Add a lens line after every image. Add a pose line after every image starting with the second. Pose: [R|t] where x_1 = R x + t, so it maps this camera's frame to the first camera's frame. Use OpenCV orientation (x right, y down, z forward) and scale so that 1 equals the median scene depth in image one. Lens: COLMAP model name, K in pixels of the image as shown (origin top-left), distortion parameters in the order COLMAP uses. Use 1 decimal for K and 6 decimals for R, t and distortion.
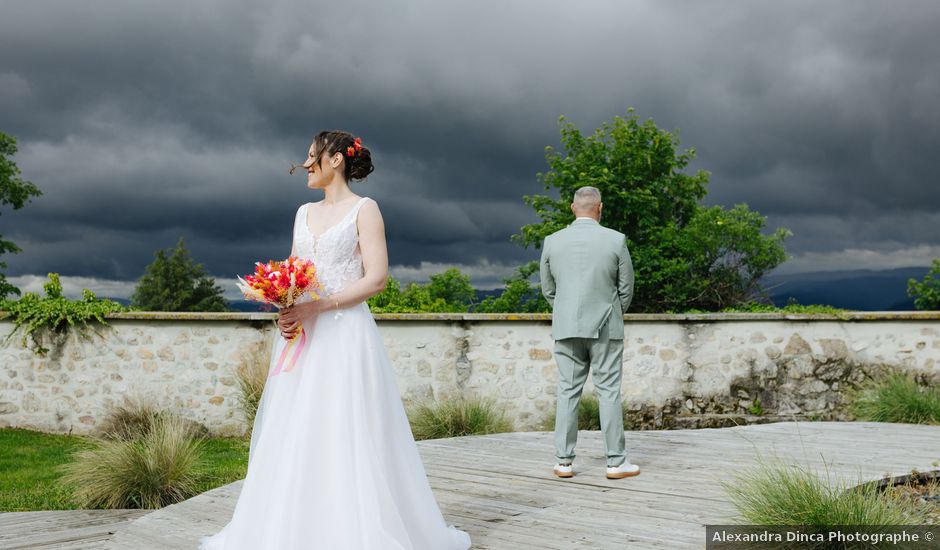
lens RADIAL K [[976.1, 0, 475.0], [0, 976.1, 303.7], [0, 0, 1]] dist [-0.033036, 0.000000]
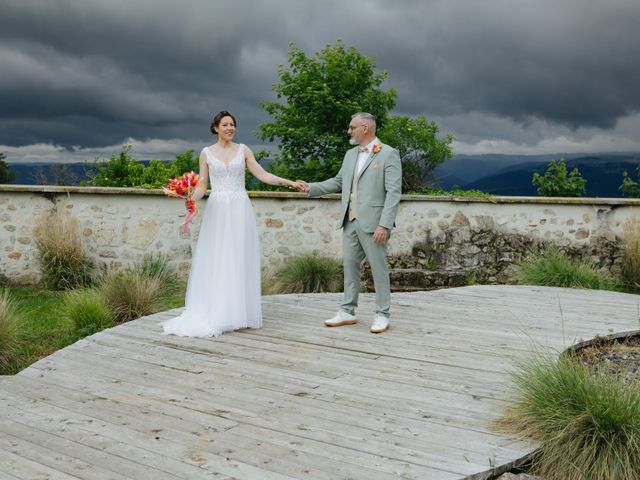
lens RADIAL K [[688.2, 0, 327.6], [0, 688.2, 228.5], [0, 0, 1]] dist [-0.033121, 0.000000]
pose [[0.981732, 0.012240, 0.189873, -0.040154], [-0.027716, 0.996484, 0.079067, -0.017004], [-0.188238, -0.082885, 0.978620, 0.071203]]
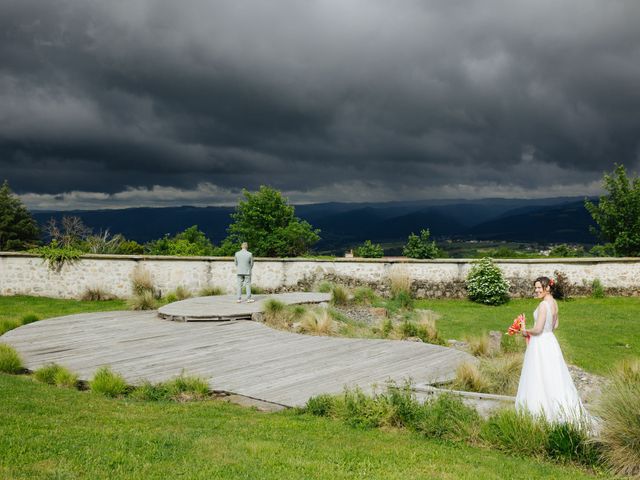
lens RADIAL K [[688.2, 0, 319.5], [0, 688.2, 241.3], [0, 0, 1]] dist [-0.033121, 0.000000]
pose [[0.983519, 0.014076, 0.180258, -0.060979], [-0.019975, 0.999321, 0.030953, -0.111221], [-0.179700, -0.034043, 0.983132, -1.119307]]
